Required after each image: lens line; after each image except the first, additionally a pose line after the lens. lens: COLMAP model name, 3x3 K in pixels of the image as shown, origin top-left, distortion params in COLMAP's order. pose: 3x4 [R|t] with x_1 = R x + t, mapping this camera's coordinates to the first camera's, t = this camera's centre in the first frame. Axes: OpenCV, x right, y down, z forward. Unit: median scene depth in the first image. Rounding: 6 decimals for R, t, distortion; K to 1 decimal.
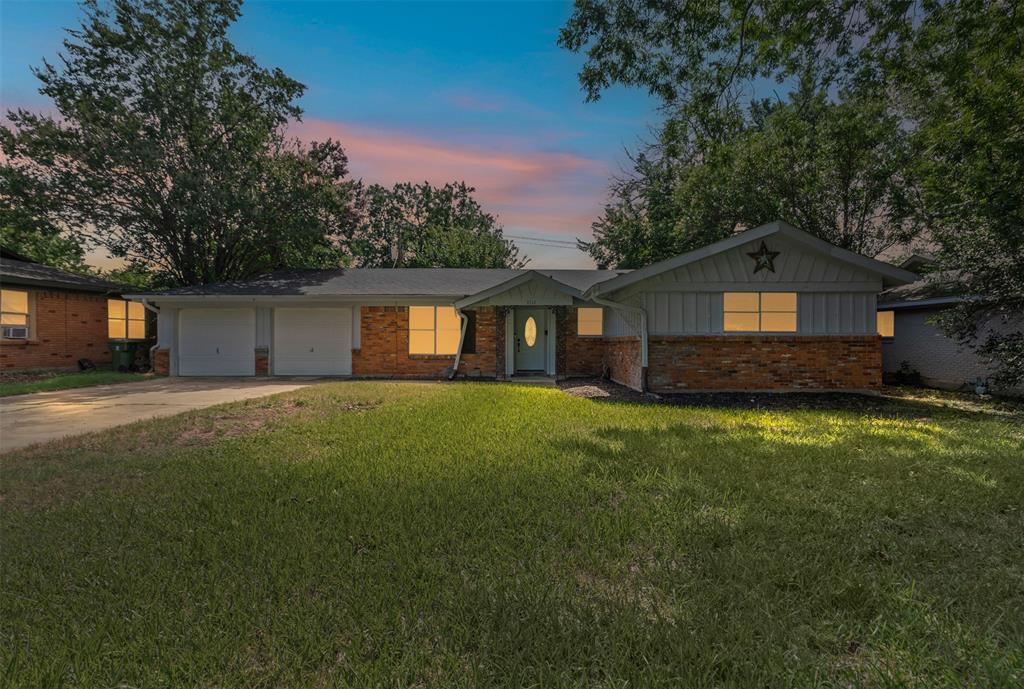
lens RADIAL K [[493.7, 0, 530.2], [0, 493.7, 337.7], [0, 0, 1]] dist [0.013602, -0.000708]
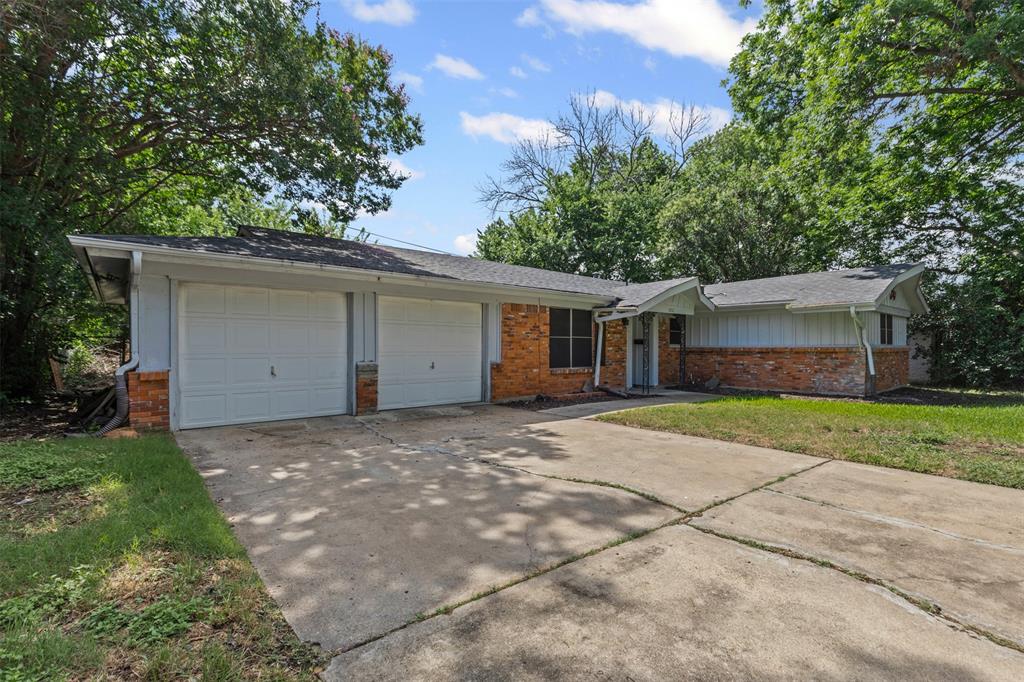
lens RADIAL K [[478.4, 0, 522.4], [0, 478.4, 344.8], [0, 0, 1]] dist [0.019223, -0.003641]
pose [[0.759368, 0.005414, 0.650639, -1.084770], [-0.006598, 0.999978, -0.000620, -0.003569], [-0.650628, -0.003822, 0.759387, 0.660202]]
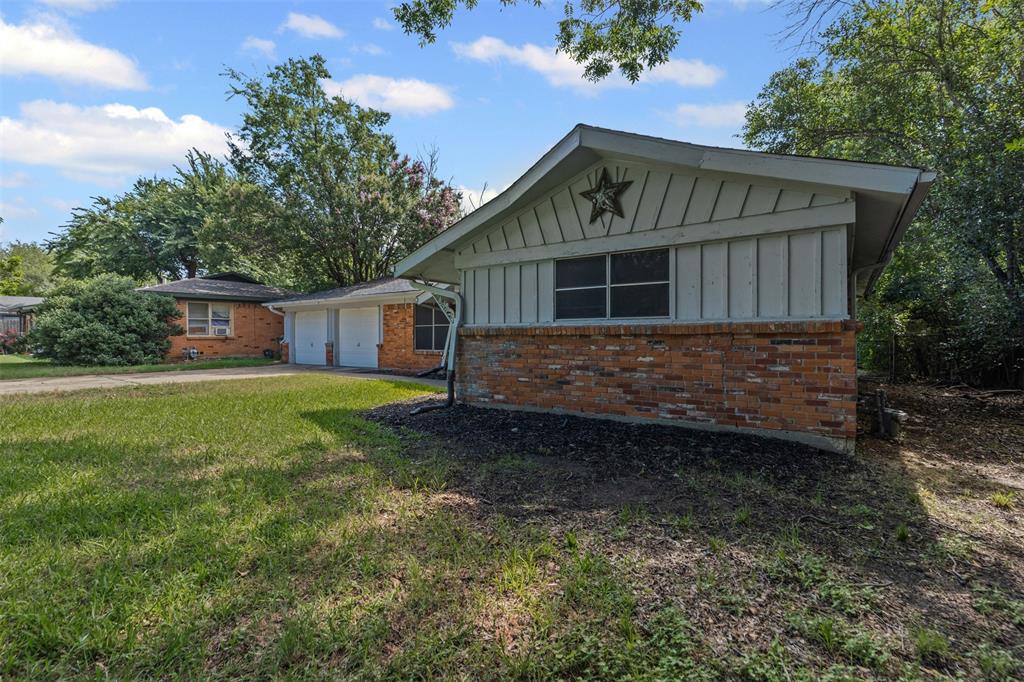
lens RADIAL K [[478.4, 0, 511.9], [0, 478.4, 338.5], [0, 0, 1]] dist [0.019223, -0.003641]
pose [[0.804476, 0.000188, -0.593985, 0.719641], [0.003638, 0.999980, 0.005244, 0.008325], [0.593974, -0.006379, 0.804459, 0.461354]]
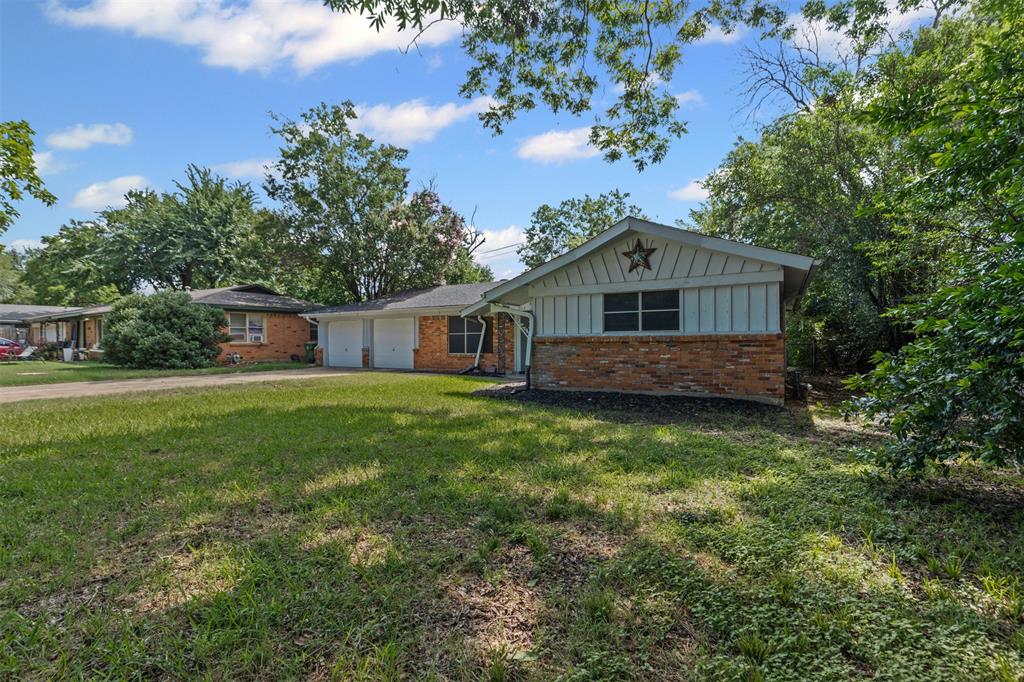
lens RADIAL K [[478.4, 0, 508.3], [0, 478.4, 340.5], [0, 0, 1]] dist [0.019223, -0.003641]
pose [[0.854606, -0.006571, -0.519236, 0.734794], [0.008003, 0.999968, 0.000516, 0.002795], [0.519216, -0.004597, 0.854631, 0.058589]]
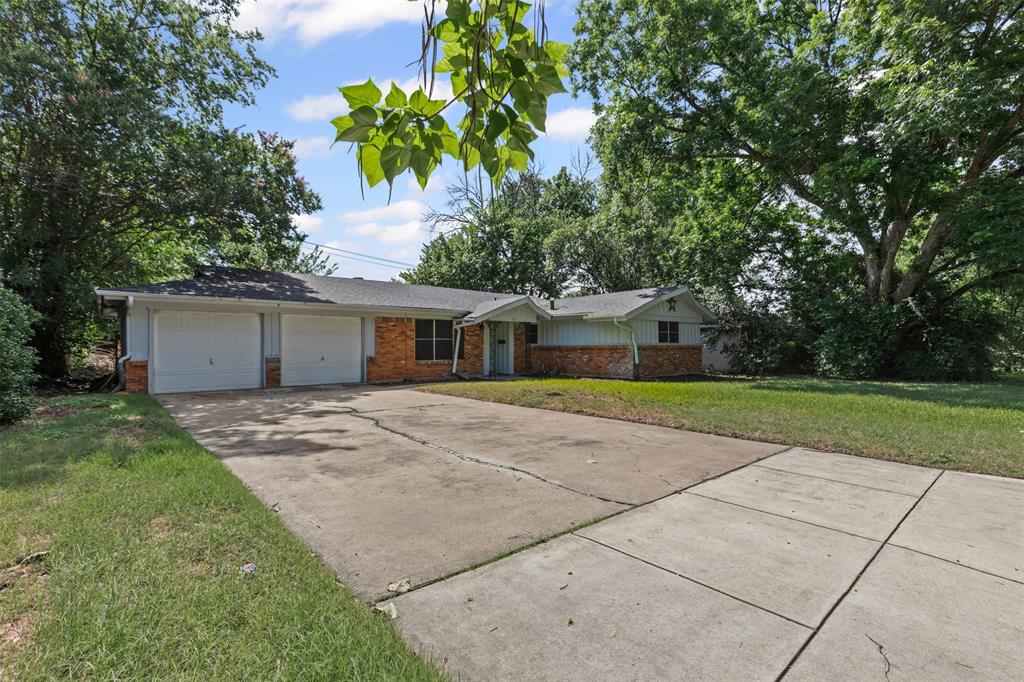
lens RADIAL K [[478.4, 0, 522.0], [0, 478.4, 341.6], [0, 0, 1]] dist [0.019223, -0.003641]
pose [[0.745520, 0.004721, 0.666466, -1.124287], [-0.002453, 0.999988, -0.004339, -0.008281], [-0.666479, 0.001599, 0.745522, 0.041121]]
